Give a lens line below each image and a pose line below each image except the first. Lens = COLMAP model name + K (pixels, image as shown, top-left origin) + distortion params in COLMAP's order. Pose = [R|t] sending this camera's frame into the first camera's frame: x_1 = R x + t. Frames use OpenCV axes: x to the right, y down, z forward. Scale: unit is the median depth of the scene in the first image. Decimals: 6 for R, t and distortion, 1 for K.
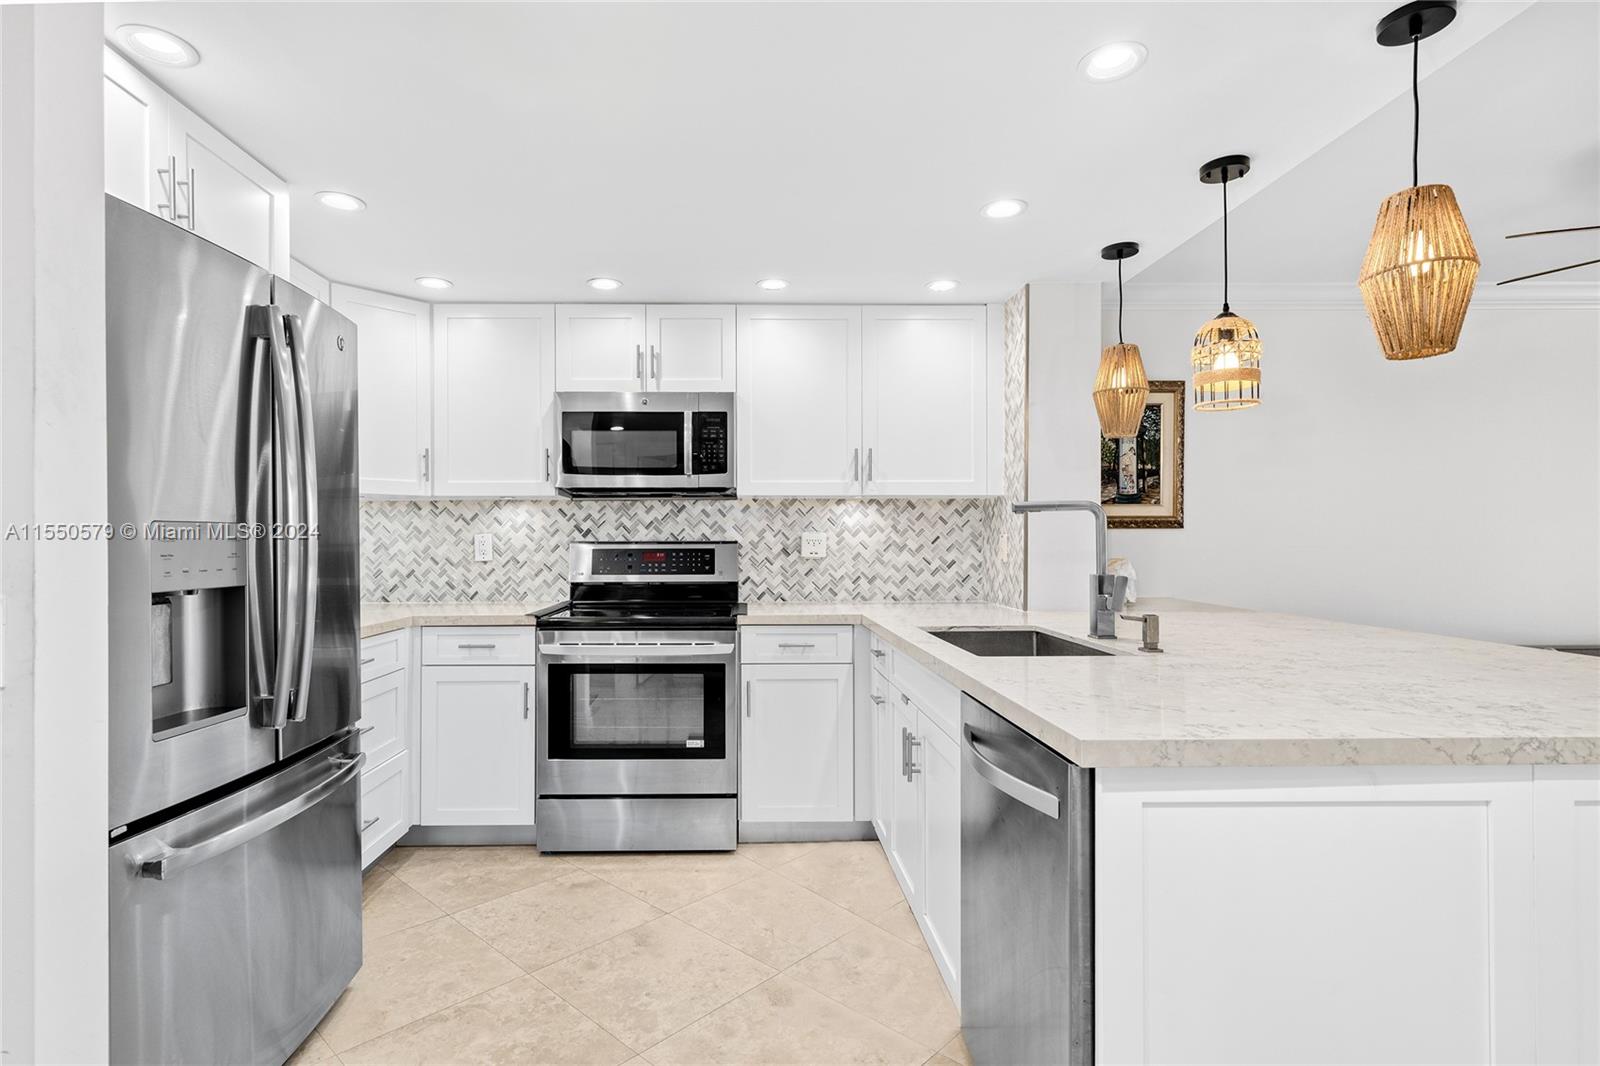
lens RADIAL K [[800.3, 0, 764.3], [0, 800.3, 540.9], [0, 0, 1]] dist [0.000916, -0.000929]
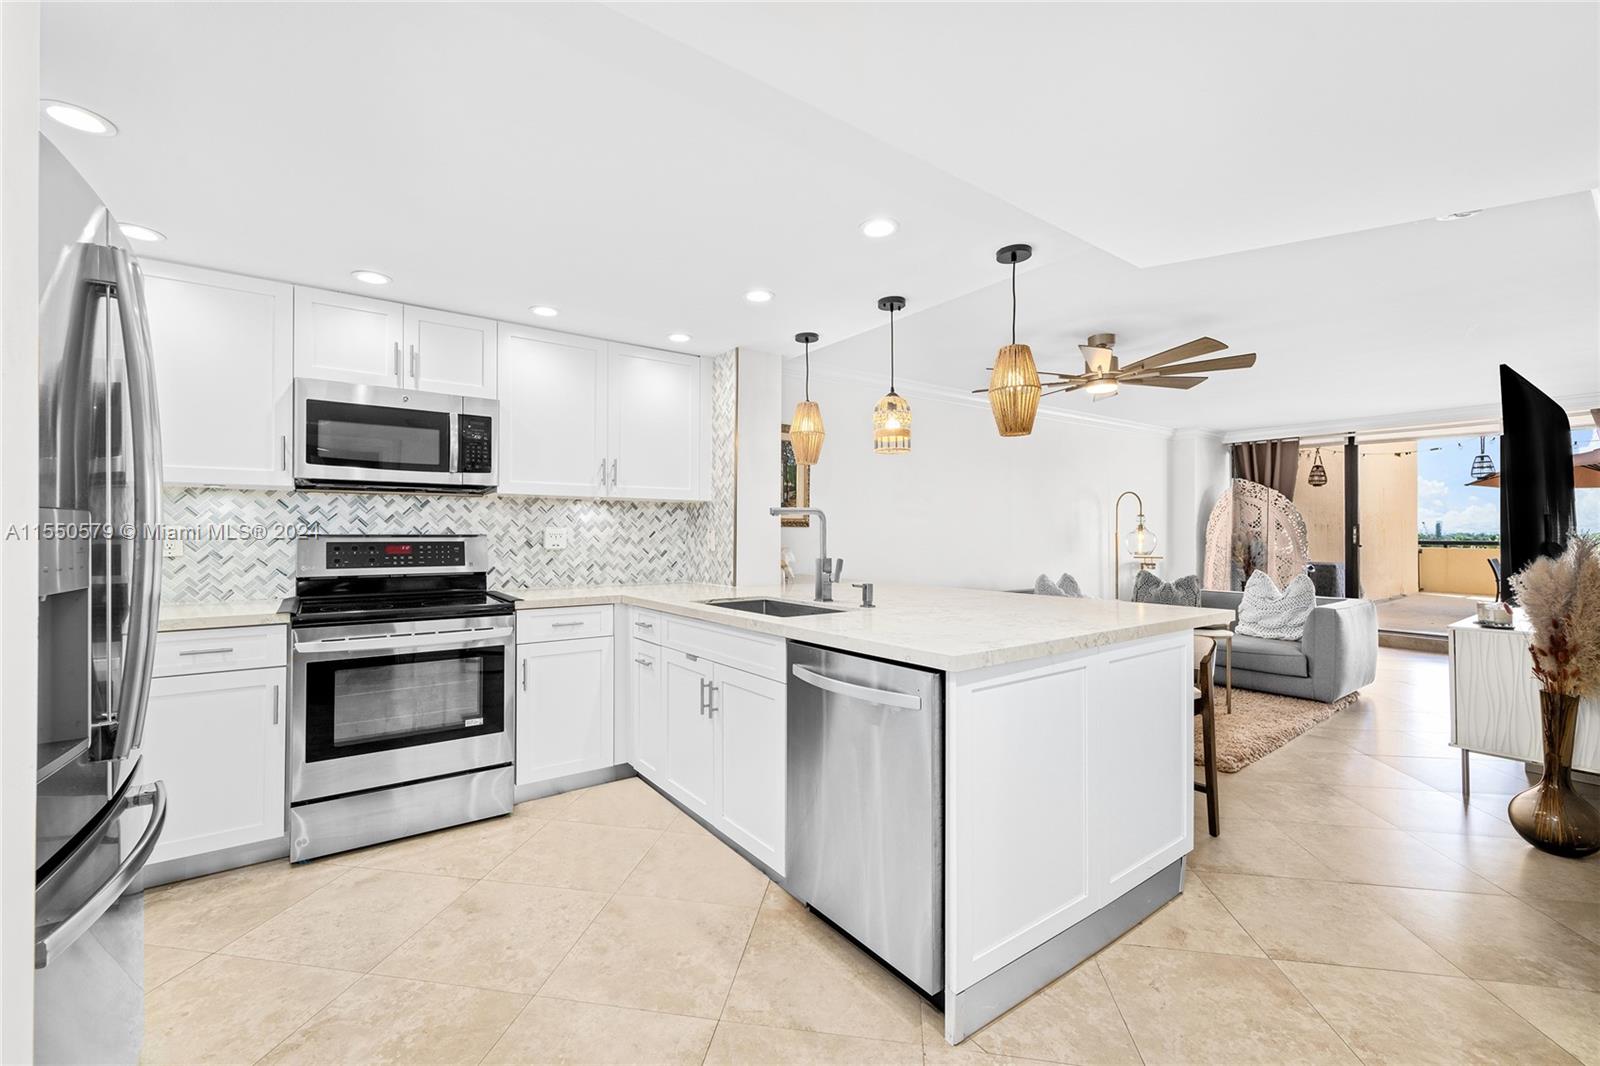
lens RADIAL K [[657.5, 0, 787.8], [0, 657.5, 530.8], [0, 0, 1]] dist [0.002129, -0.000286]
pose [[0.823893, 0.006398, 0.566709, -0.205561], [-0.002617, 0.999969, -0.007484, 0.000602], [-0.566739, 0.004683, 0.823884, 0.022542]]
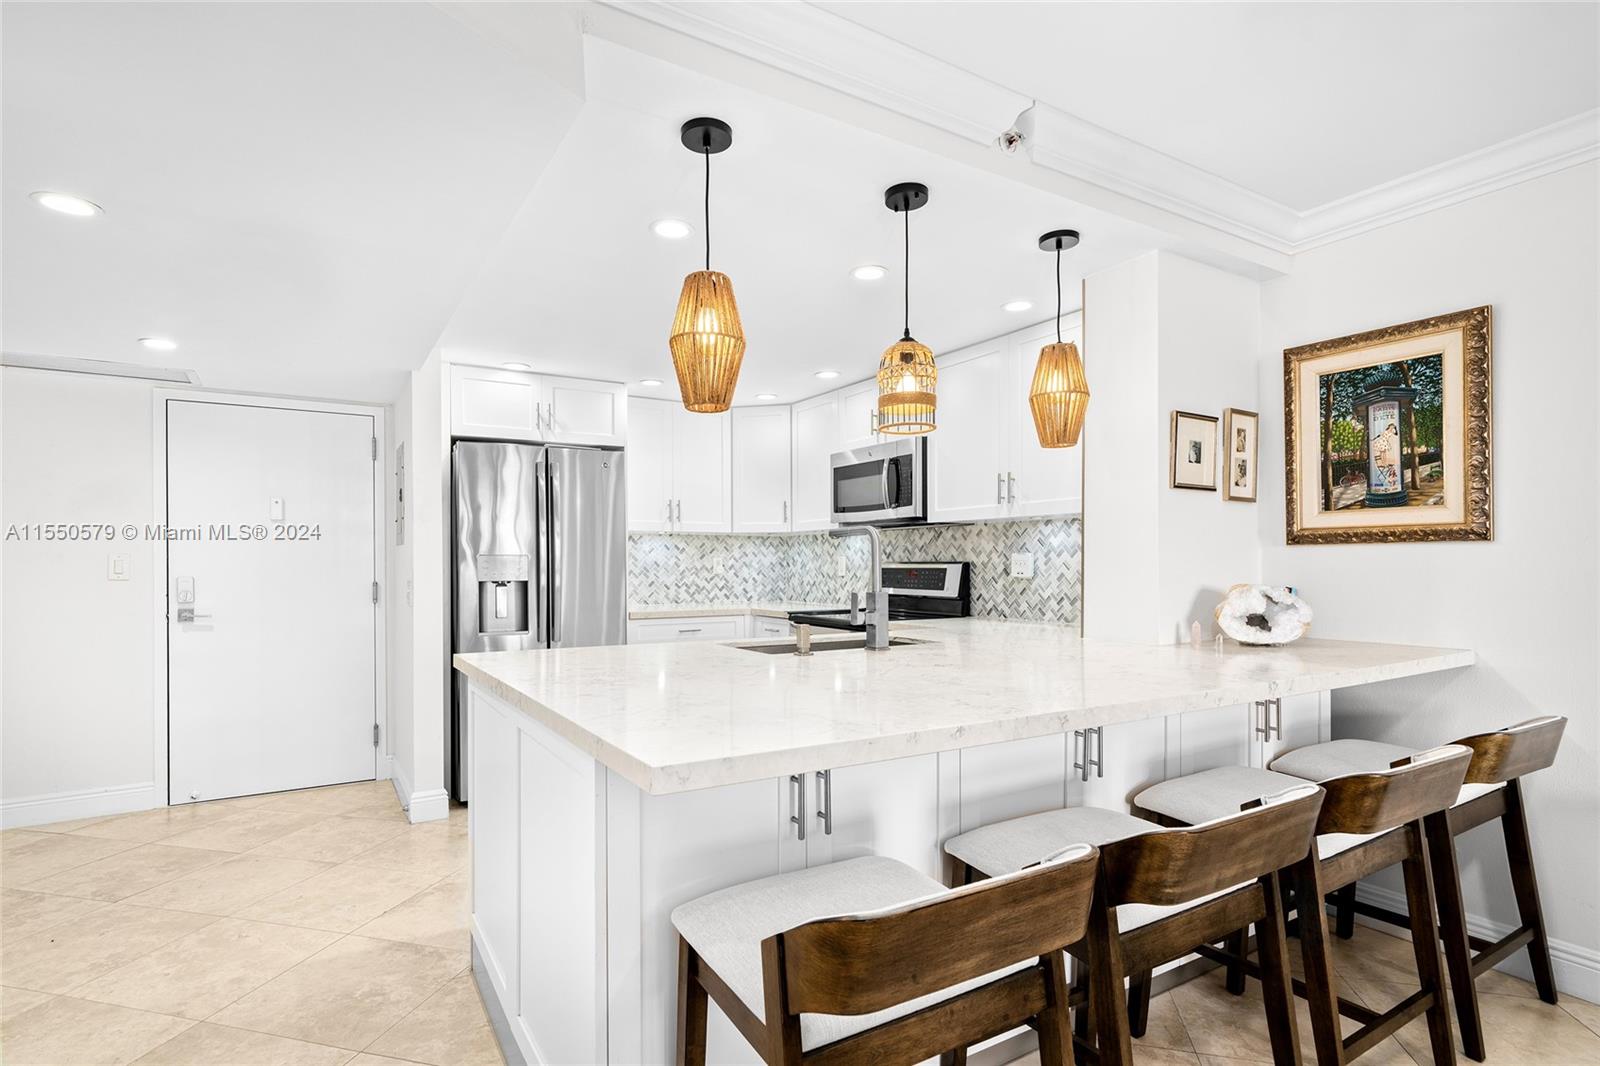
lens RADIAL K [[800.3, 0, 772.8], [0, 800.3, 560.0], [0, 0, 1]] dist [0.000916, -0.000929]
pose [[0.488358, -0.002147, -0.872641, 0.829424], [0.001642, 0.999997, -0.001541, -0.000749], [0.872642, -0.000680, 0.488360, 0.213260]]
